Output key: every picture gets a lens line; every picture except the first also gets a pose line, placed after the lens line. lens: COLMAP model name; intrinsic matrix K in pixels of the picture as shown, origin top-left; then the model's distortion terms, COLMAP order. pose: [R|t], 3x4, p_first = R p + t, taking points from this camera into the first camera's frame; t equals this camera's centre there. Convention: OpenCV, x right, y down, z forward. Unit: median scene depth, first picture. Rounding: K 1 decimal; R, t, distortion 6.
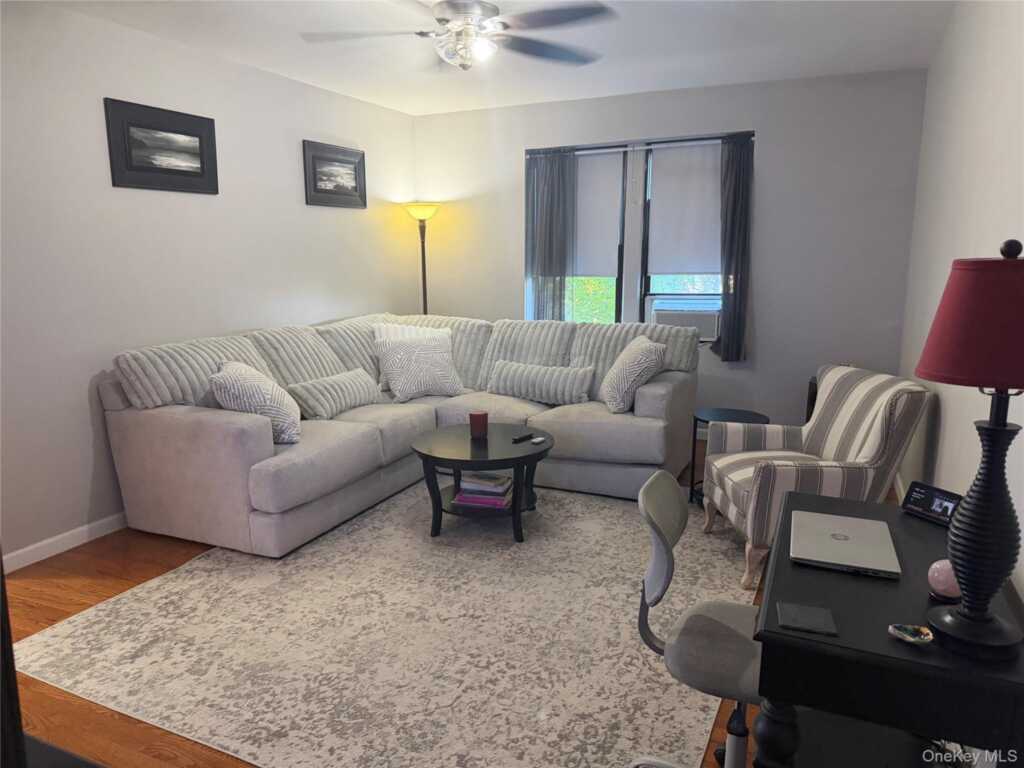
lens RADIAL K [[719.2, 0, 506.5], [0, 719.2, 387.5], [0, 0, 1]] dist [0.138403, -0.223385]
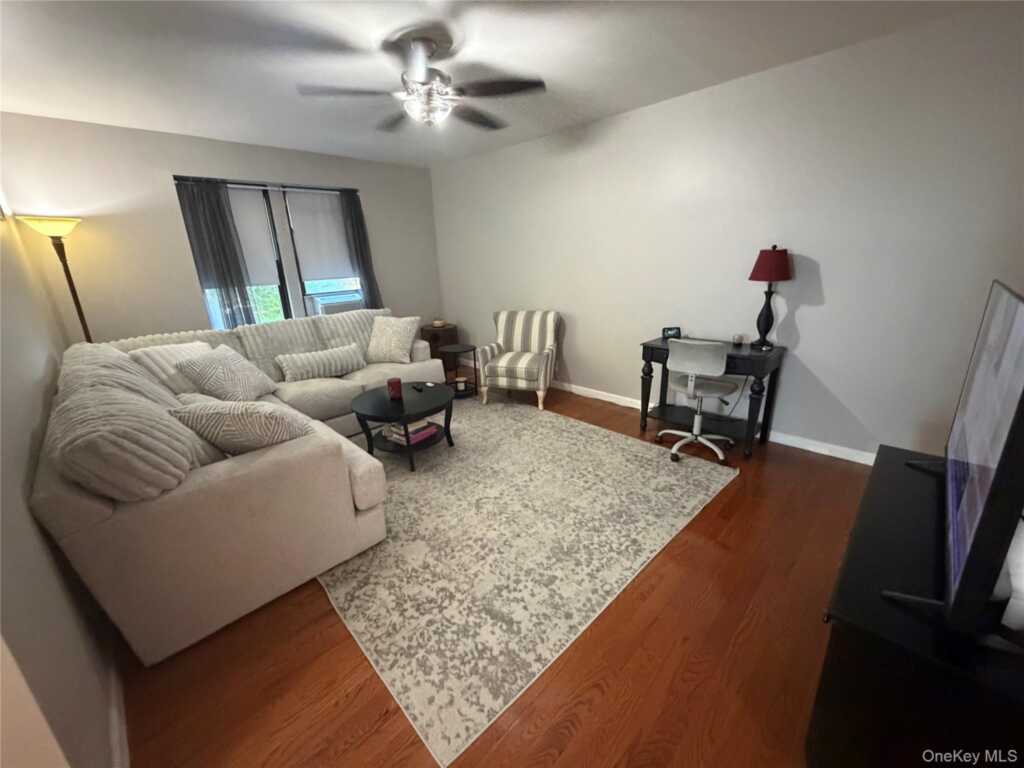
lens RADIAL K [[408.5, 0, 509.4], [0, 408.5, 383.7], [0, 0, 1]] dist [0.002690, -0.000301]
pose [[0.349344, -0.286684, 0.892060, -0.756135], [0.207277, 0.952102, 0.224808, -0.101006], [-0.913781, 0.106368, 0.392034, 0.556260]]
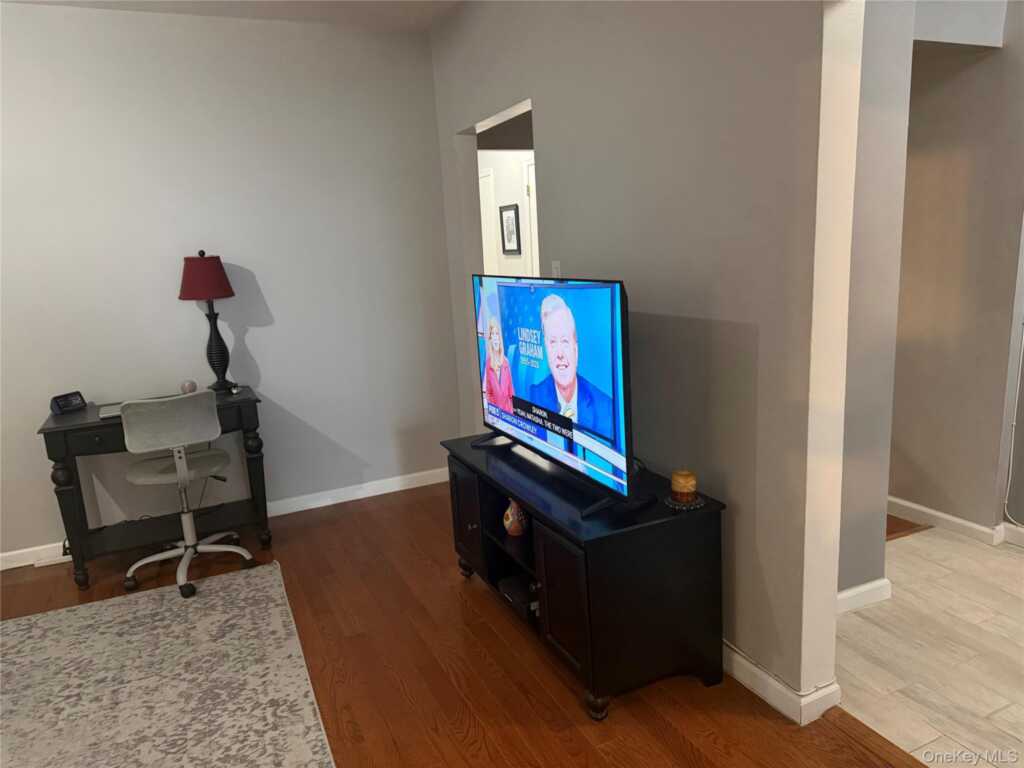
lens RADIAL K [[729.1, 0, 512.0], [0, 729.1, 384.0], [0, 0, 1]] dist [0.002569, -0.007289]
pose [[-0.757058, -0.087978, 0.647398, -0.795178], [0.174095, 0.927902, 0.329680, -0.162167], [-0.629726, 0.362296, -0.687159, 0.876096]]
